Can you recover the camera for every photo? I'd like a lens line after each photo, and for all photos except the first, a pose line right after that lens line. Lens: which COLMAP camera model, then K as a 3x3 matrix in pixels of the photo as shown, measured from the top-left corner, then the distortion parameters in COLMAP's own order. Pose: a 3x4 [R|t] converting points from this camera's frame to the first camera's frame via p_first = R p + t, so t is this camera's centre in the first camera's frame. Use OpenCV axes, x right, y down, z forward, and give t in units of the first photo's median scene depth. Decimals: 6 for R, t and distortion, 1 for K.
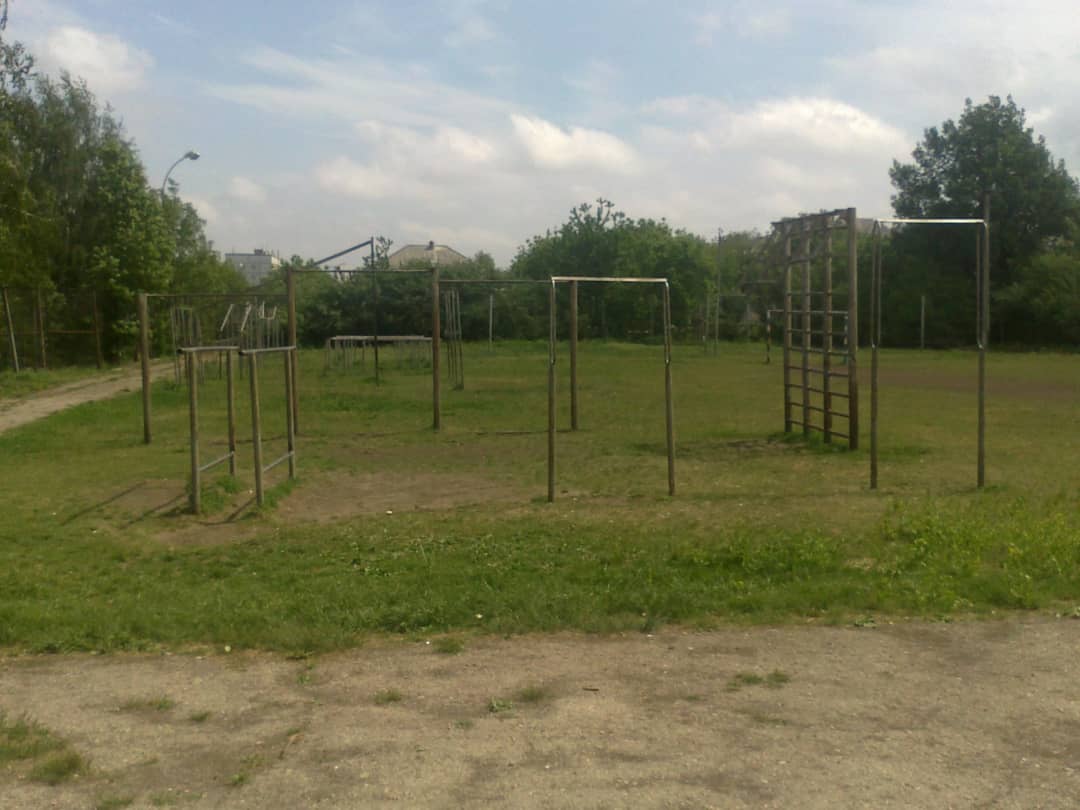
lens RADIAL K [[1372.0, 0, 564.2], [0, 1372.0, 459.1], [0, 0, 1]] dist [-0.029946, 0.000000]
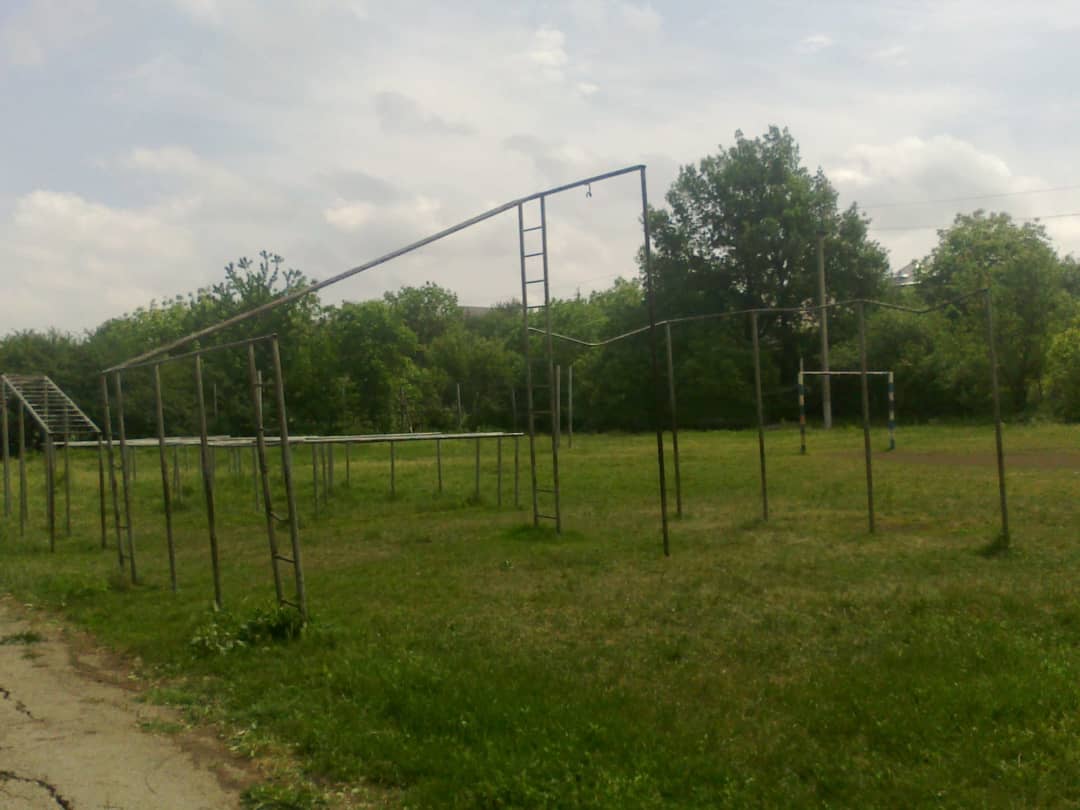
lens RADIAL K [[1372.0, 0, 547.7], [0, 1372.0, 407.1], [0, 0, 1]] dist [-0.029946, 0.000000]
pose [[0.926076, -0.033447, 0.375851, -0.128345], [0.073409, 0.993002, -0.092508, -0.025854], [-0.370127, 0.113260, 0.922051, 0.280075]]
